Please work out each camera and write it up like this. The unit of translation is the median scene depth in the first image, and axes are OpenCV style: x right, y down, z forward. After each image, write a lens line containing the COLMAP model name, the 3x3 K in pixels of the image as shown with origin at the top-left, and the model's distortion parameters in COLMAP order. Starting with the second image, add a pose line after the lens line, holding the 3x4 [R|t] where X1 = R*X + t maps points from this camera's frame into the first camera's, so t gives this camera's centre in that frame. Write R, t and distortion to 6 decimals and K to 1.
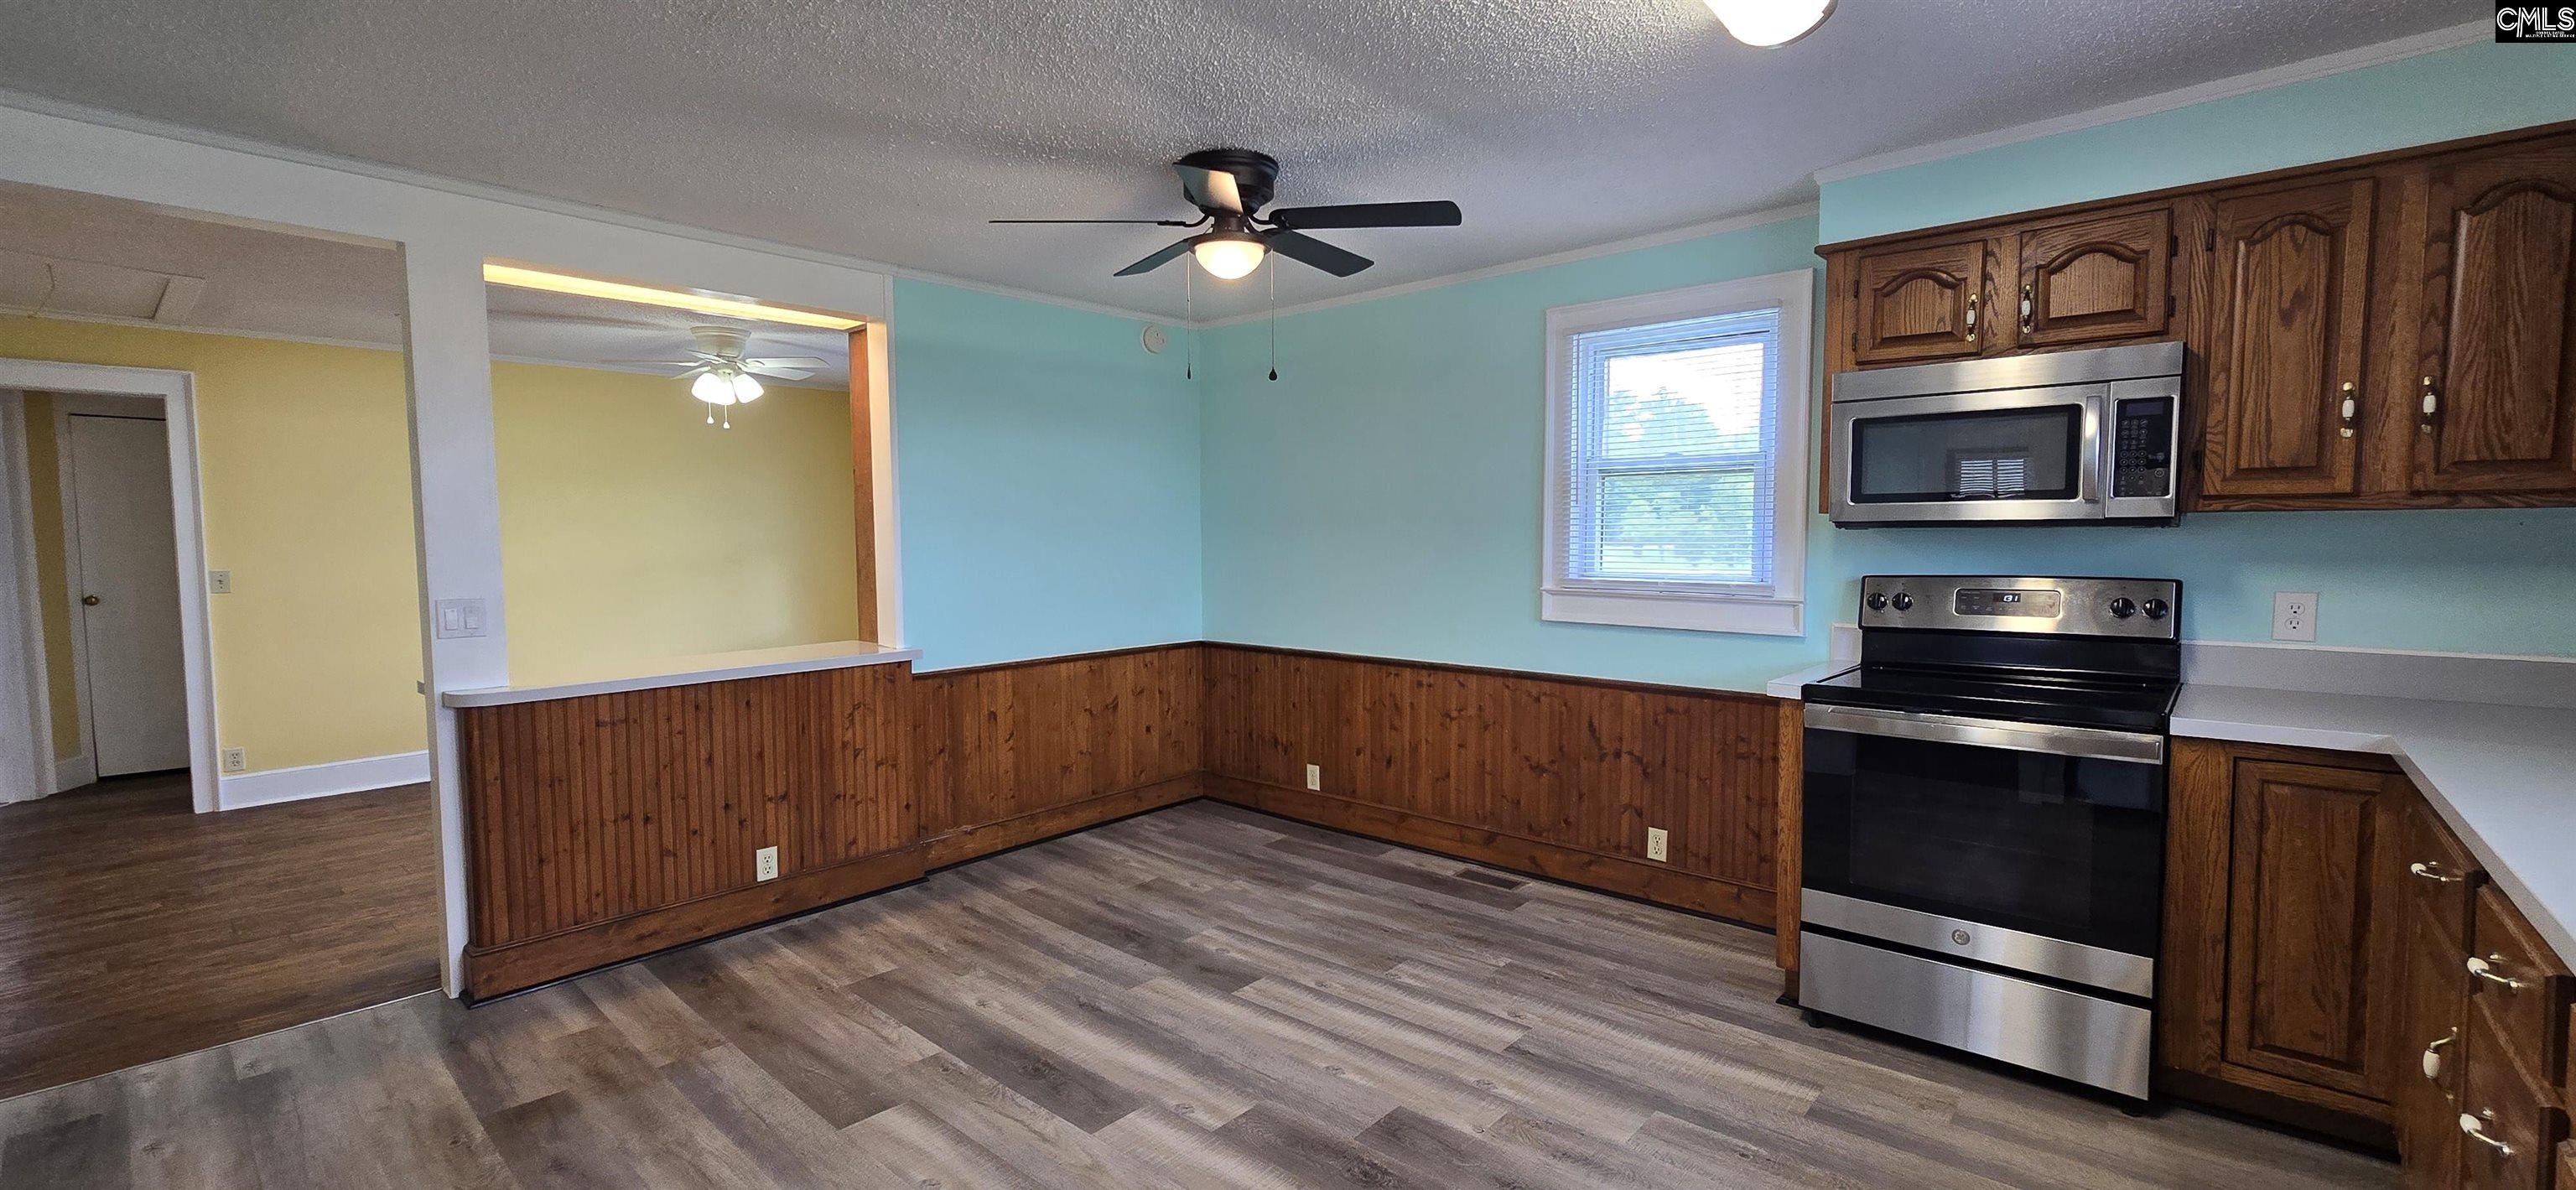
lens RADIAL K [[1046.7, 0, 1292.0], [0, 1046.7, 593.3], [0, 0, 1]] dist [-0.001728, -0.000164]
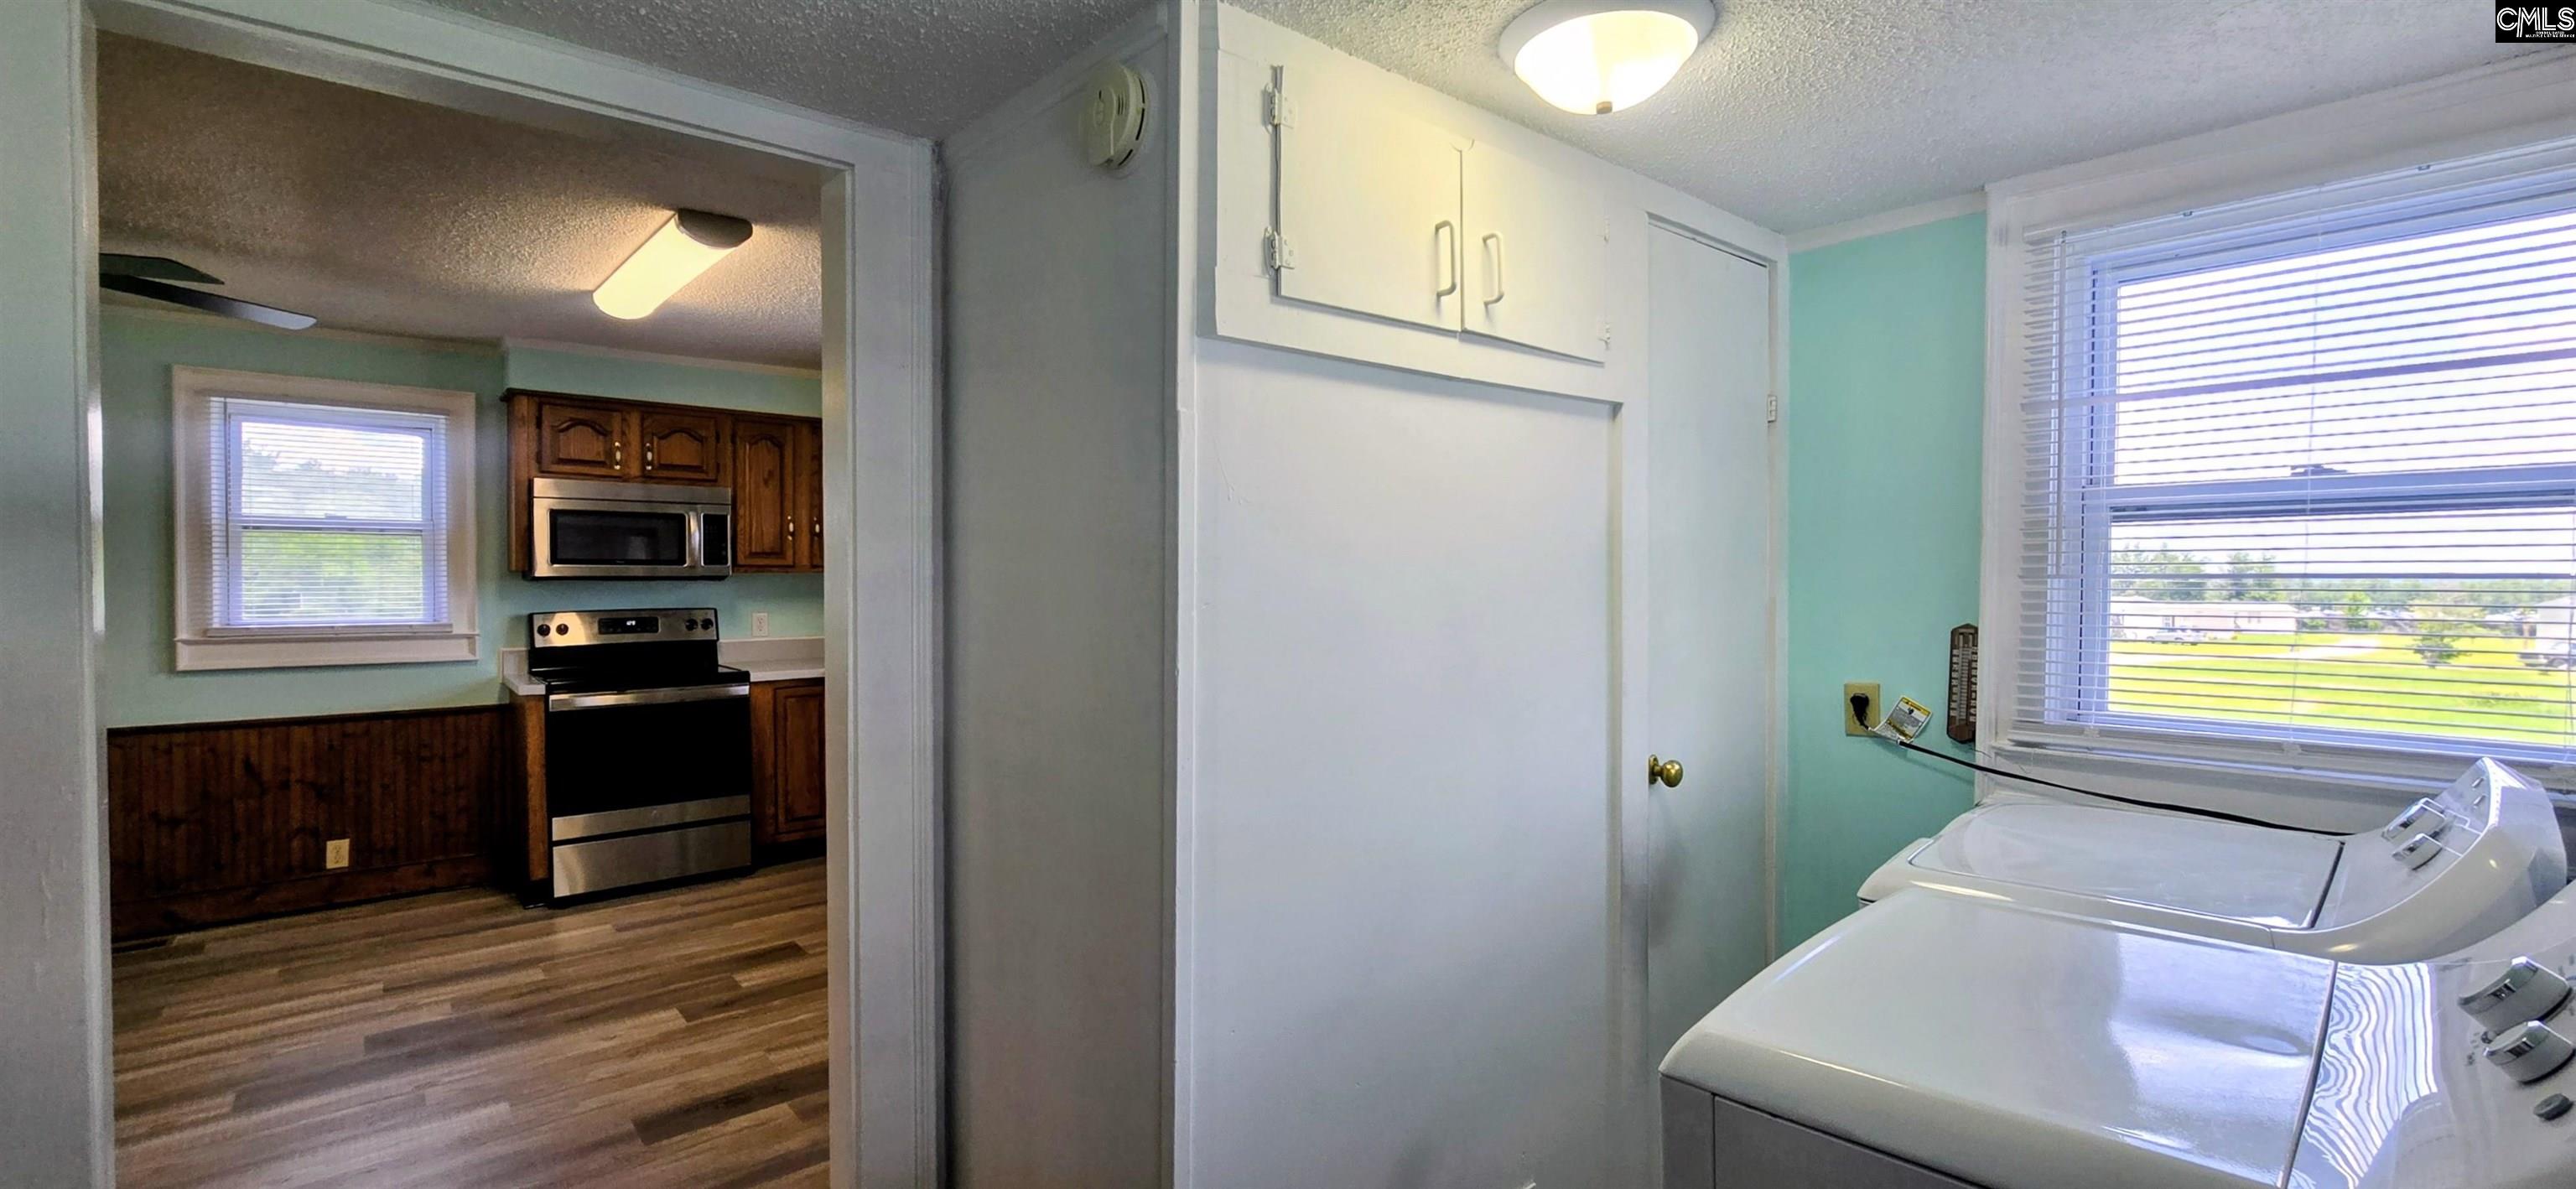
lens RADIAL K [[1046.6, 0, 1278.8], [0, 1046.6, 599.0], [0, 0, 1]] dist [-0.001728, -0.000164]
pose [[0.120402, -0.013229, 0.992637, -0.680327], [0.057509, 0.998325, 0.006330, 0.012514], [-0.991058, 0.056324, 0.120962, -0.184422]]
